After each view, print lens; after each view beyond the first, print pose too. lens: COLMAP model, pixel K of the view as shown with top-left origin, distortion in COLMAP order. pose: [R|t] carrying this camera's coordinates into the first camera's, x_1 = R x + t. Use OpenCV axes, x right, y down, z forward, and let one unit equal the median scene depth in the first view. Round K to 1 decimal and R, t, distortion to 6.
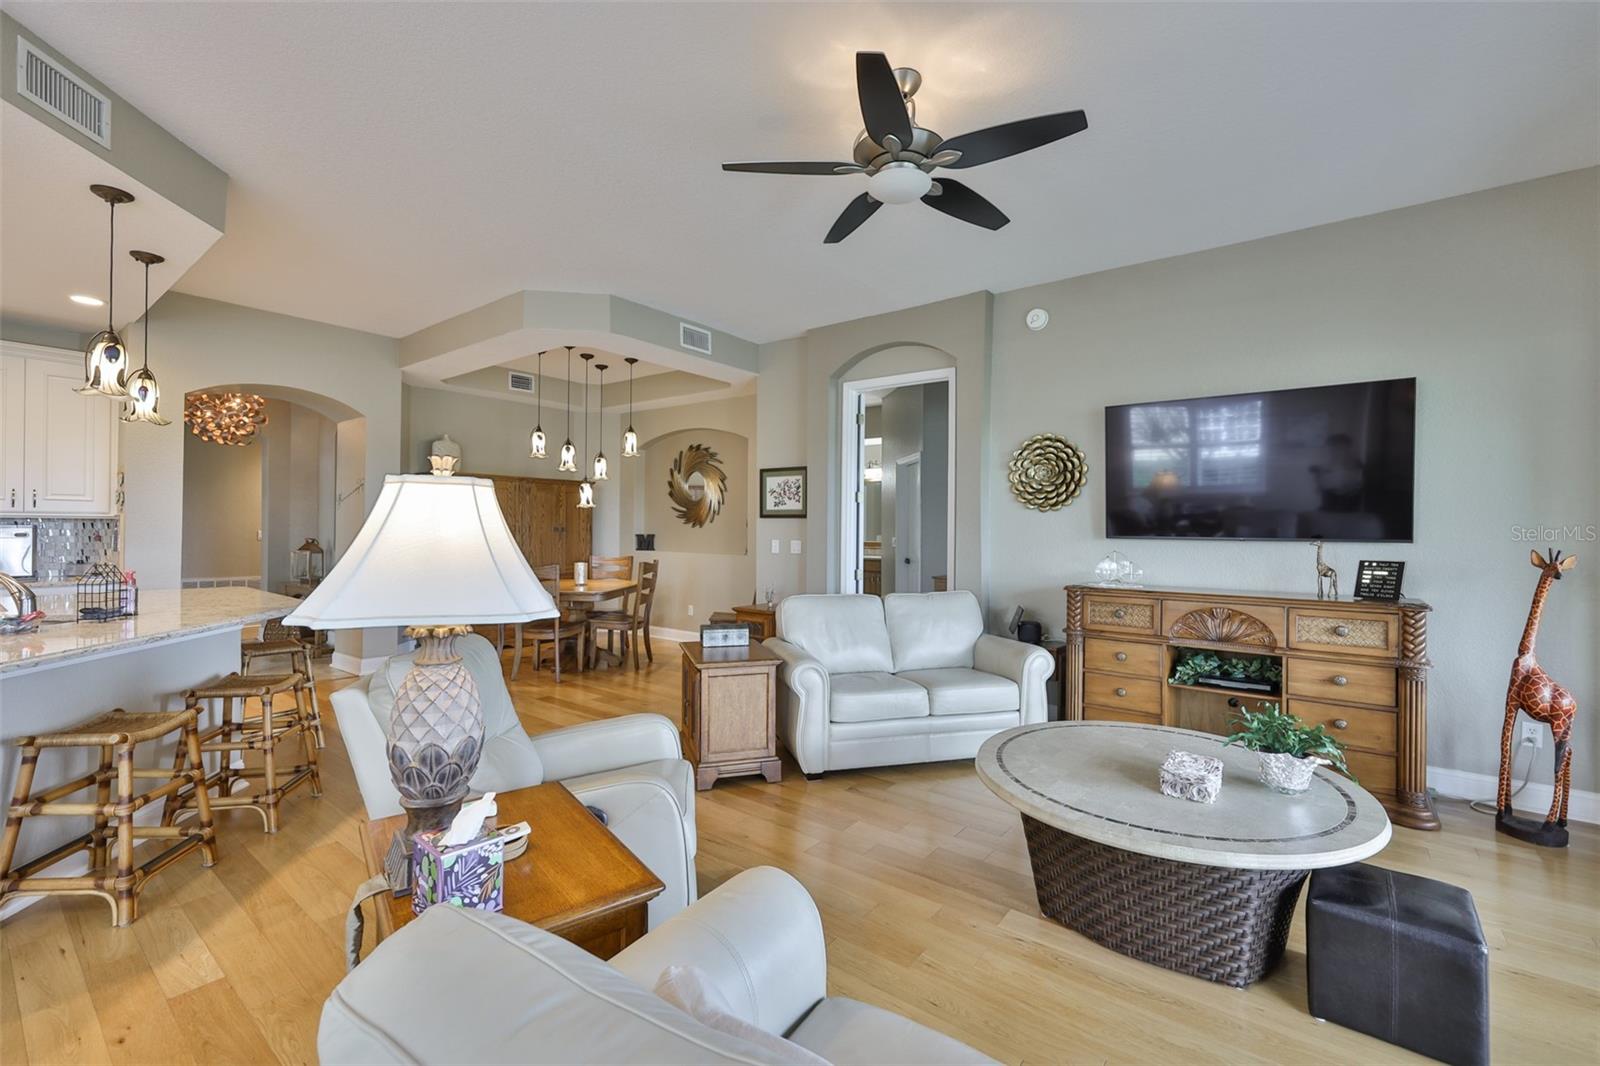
lens RADIAL K [[678.7, 0, 797.7], [0, 678.7, 526.7], [0, 0, 1]] dist [-0.001366, 0.000146]
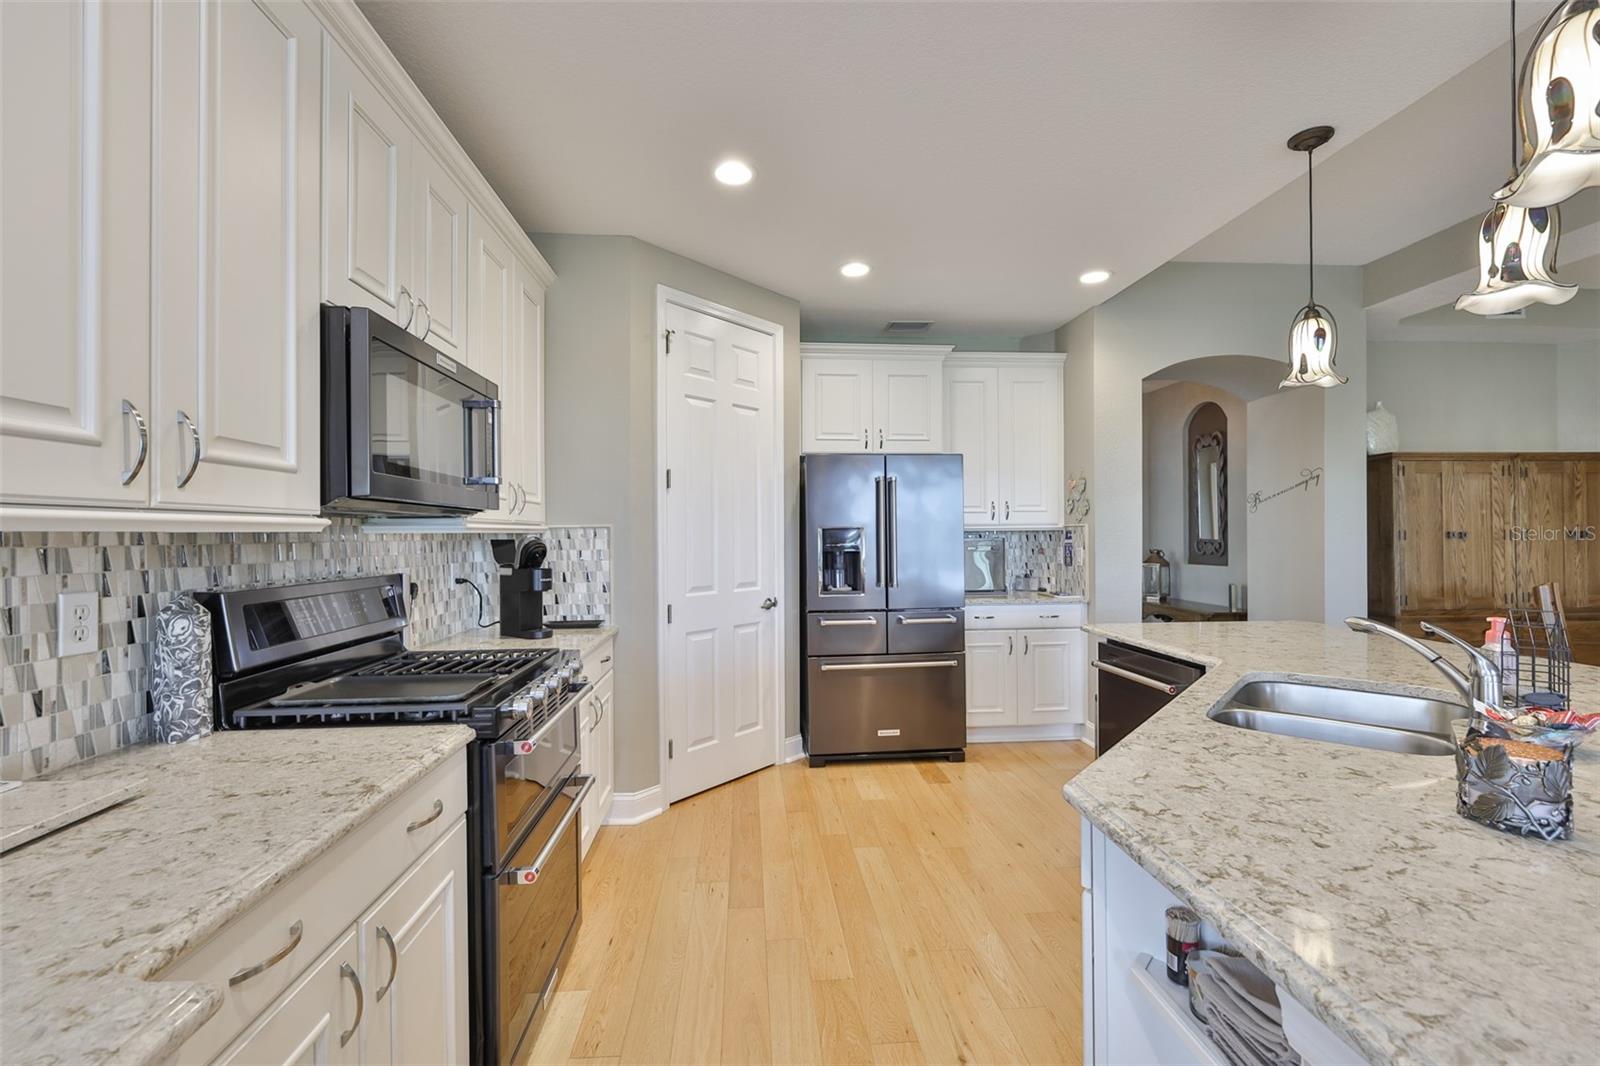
lens RADIAL K [[674.6, 0, 792.3], [0, 674.6, 535.2], [0, 0, 1]] dist [-0.000366, -0.000058]
pose [[0.669346, -0.015650, -0.742786, -0.507793], [0.016985, 0.999839, -0.005760, -0.005063], [0.742757, -0.008761, 0.669504, 0.102035]]
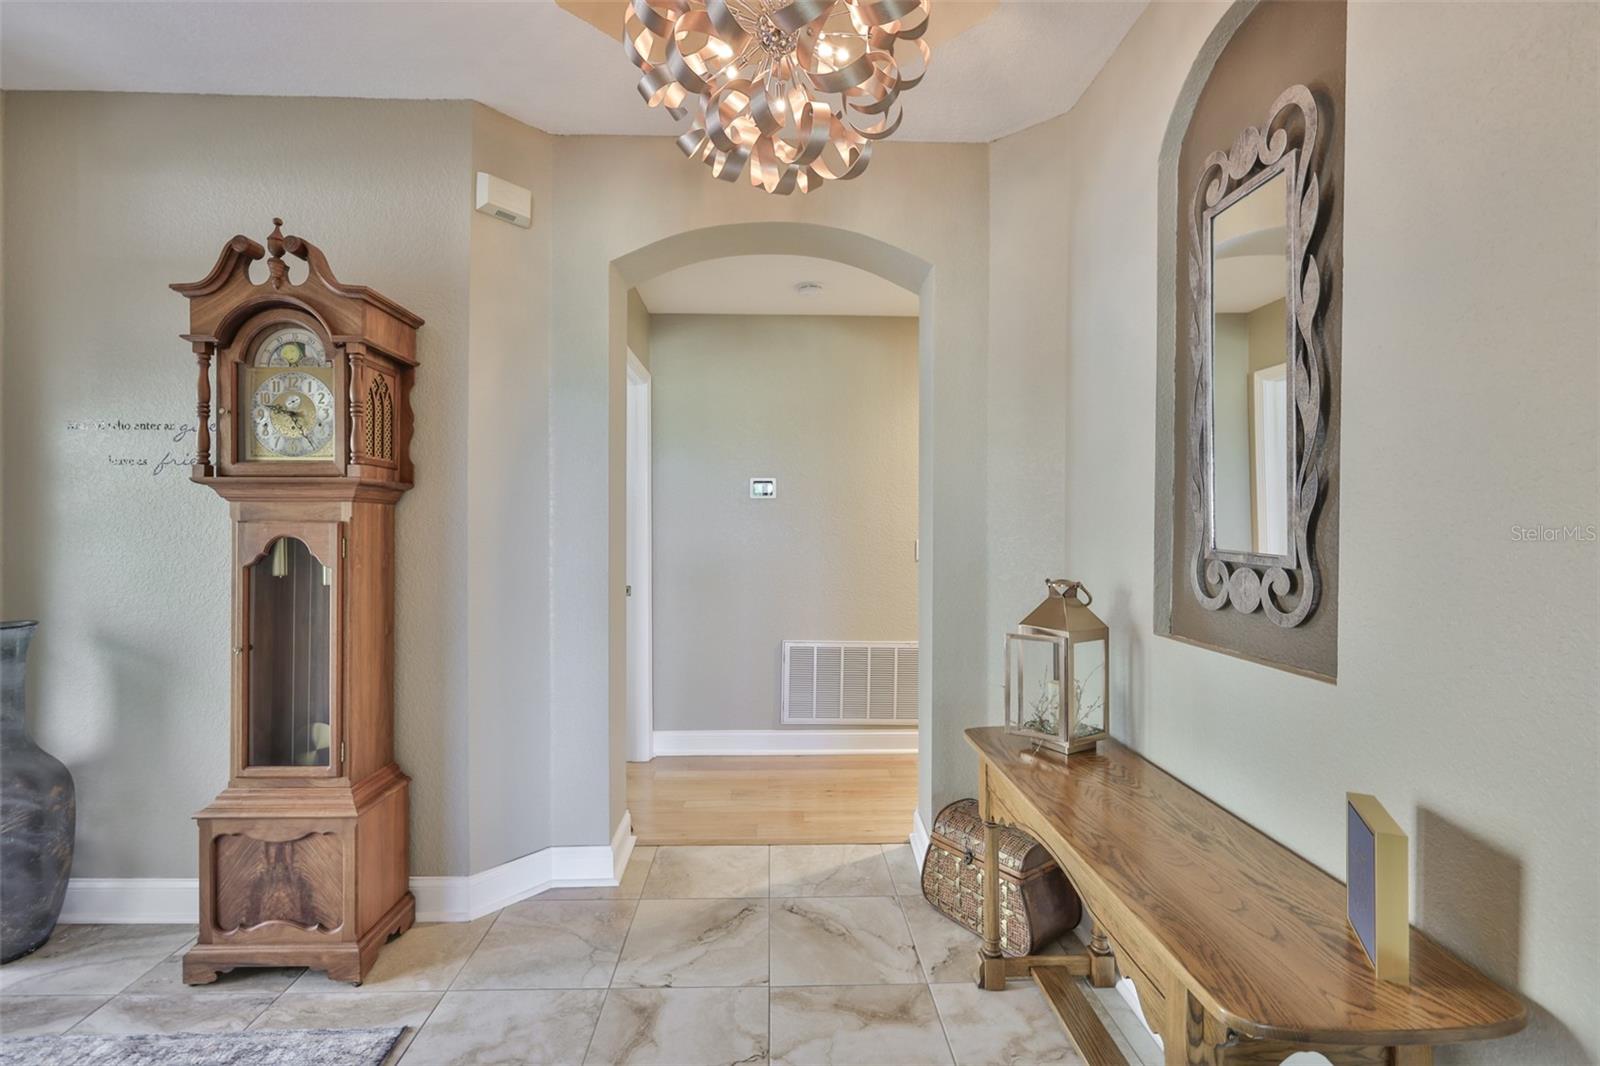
lens RADIAL K [[678.7, 0, 797.7], [0, 678.7, 526.7], [0, 0, 1]] dist [-0.001366, 0.000146]
pose [[0.648633, -0.003215, -0.761094, -0.765790], [0.004764, 0.999989, -0.000164, -0.004958], [0.761086, -0.003519, 0.648641, 0.983585]]
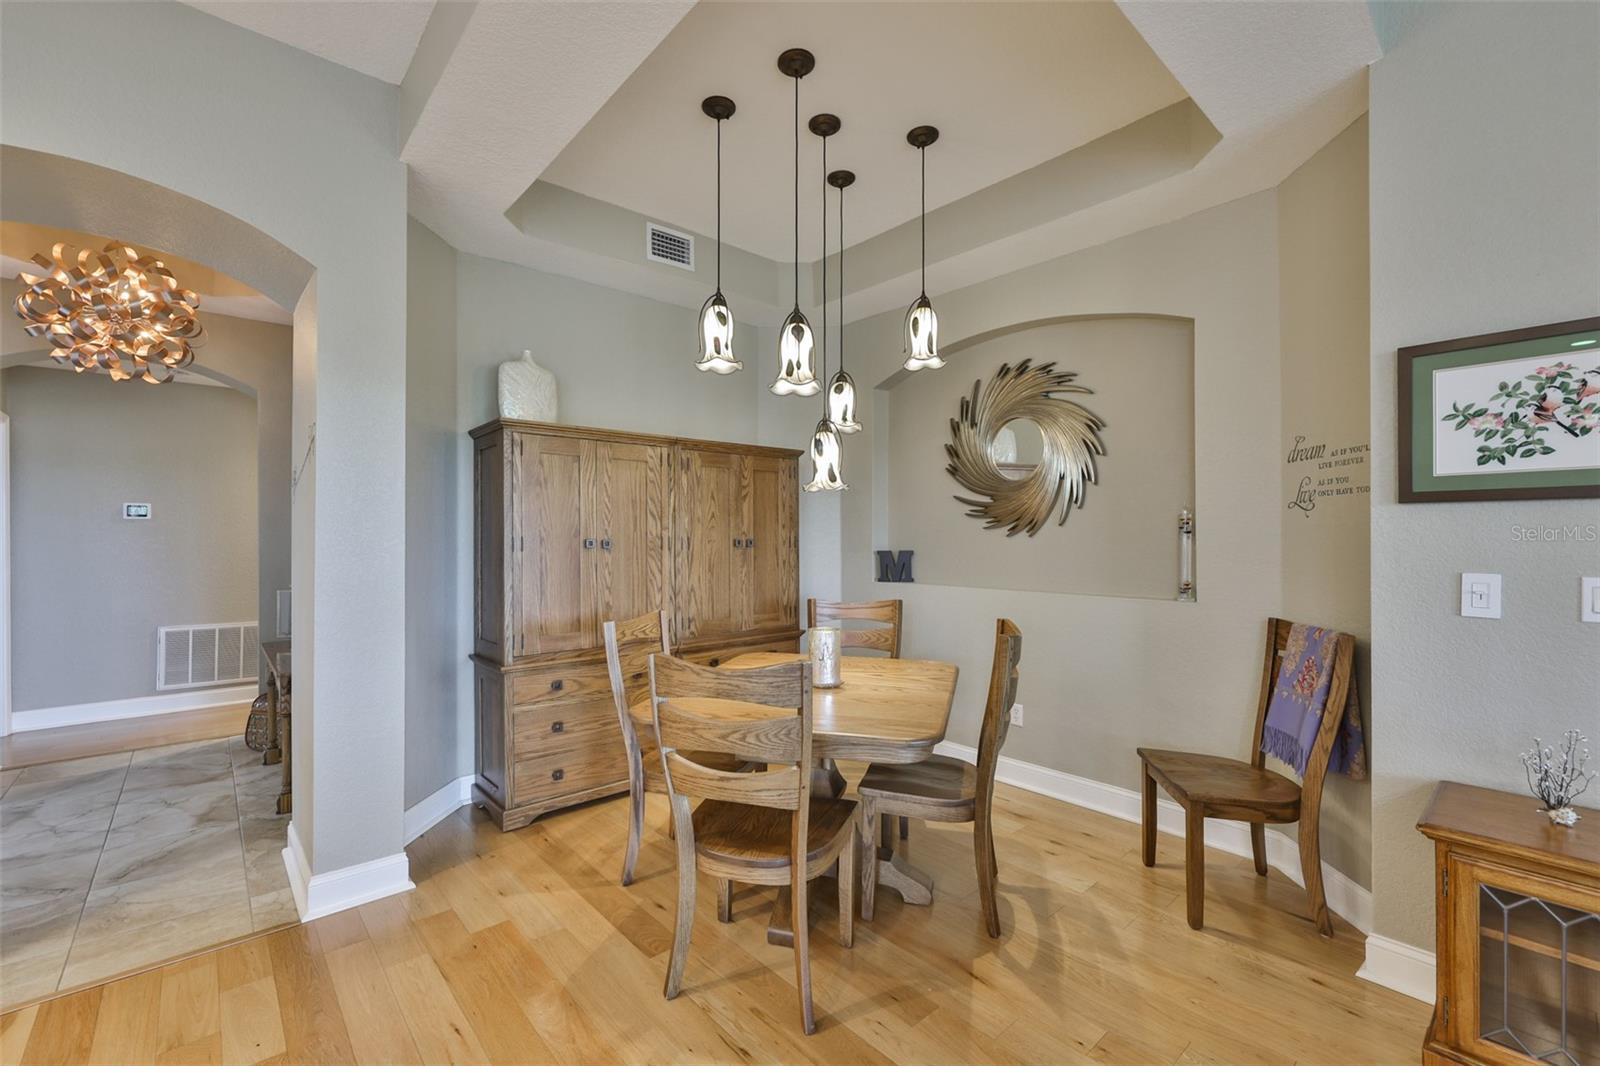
lens RADIAL K [[676.0, 0, 787.3], [0, 676.0, 535.7], [0, 0, 1]] dist [-0.003449, -0.000304]
pose [[0.981728, -0.011943, -0.189913, -0.303173], [0.011820, 0.999929, -0.001779, -0.000523], [0.189920, -0.000499, 0.981799, 0.695610]]
